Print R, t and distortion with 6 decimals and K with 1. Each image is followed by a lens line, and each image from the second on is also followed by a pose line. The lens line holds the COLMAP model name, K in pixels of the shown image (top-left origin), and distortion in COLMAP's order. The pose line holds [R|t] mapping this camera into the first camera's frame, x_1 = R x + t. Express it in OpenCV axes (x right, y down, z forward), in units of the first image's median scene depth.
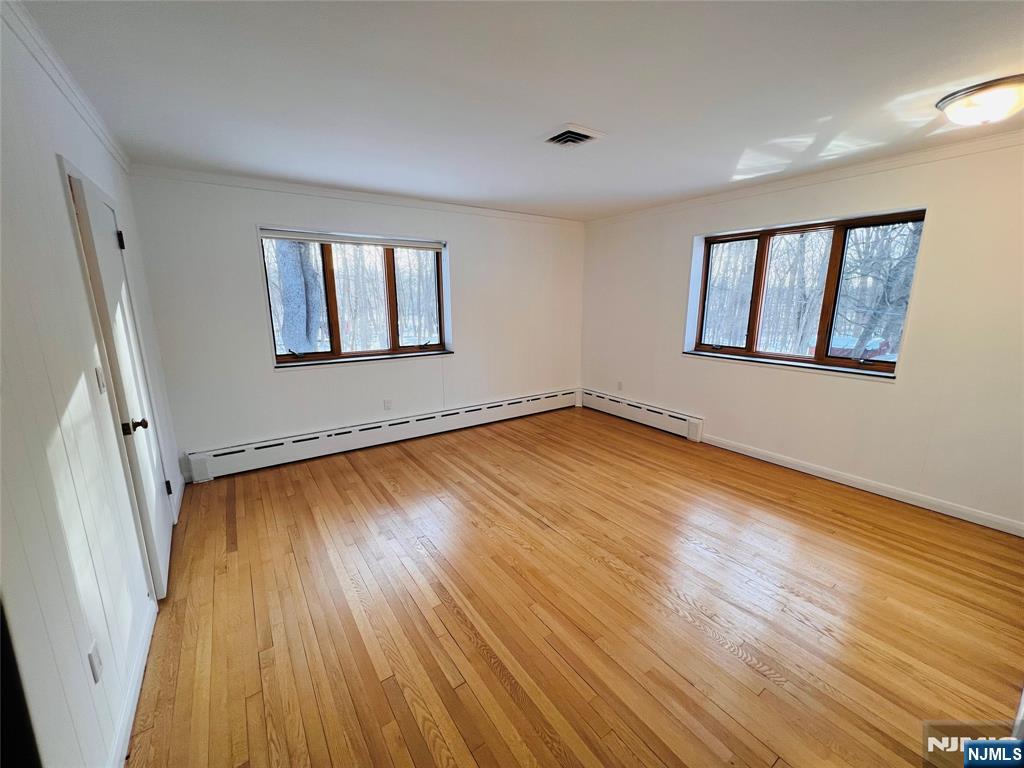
lens RADIAL K [[443.1, 0, 510.9], [0, 443.1, 384.4], [0, 0, 1]] dist [-0.000855, -0.000005]
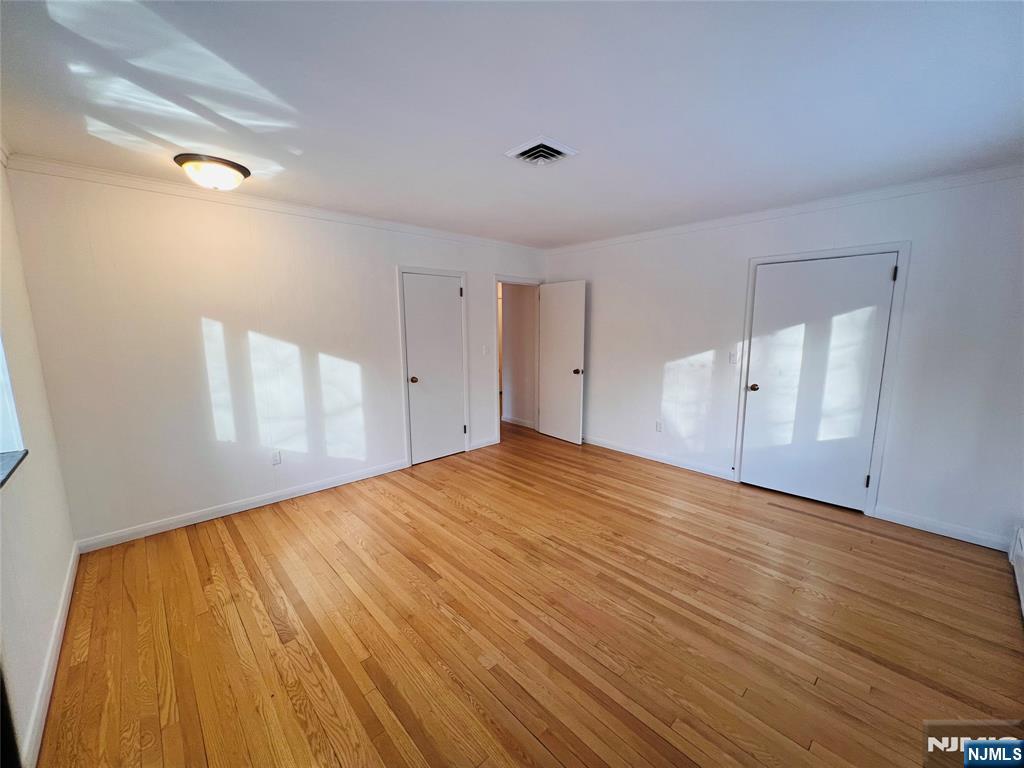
lens RADIAL K [[410.6, 0, 515.5], [0, 410.6, 383.3], [0, 0, 1]] dist [-0.000305, -0.000040]
pose [[-0.989974, 0.025513, -0.138929, 0.244402], [-0.022871, 0.941623, 0.335890, -0.297428], [0.139388, 0.335700, -0.931599, 1.508977]]
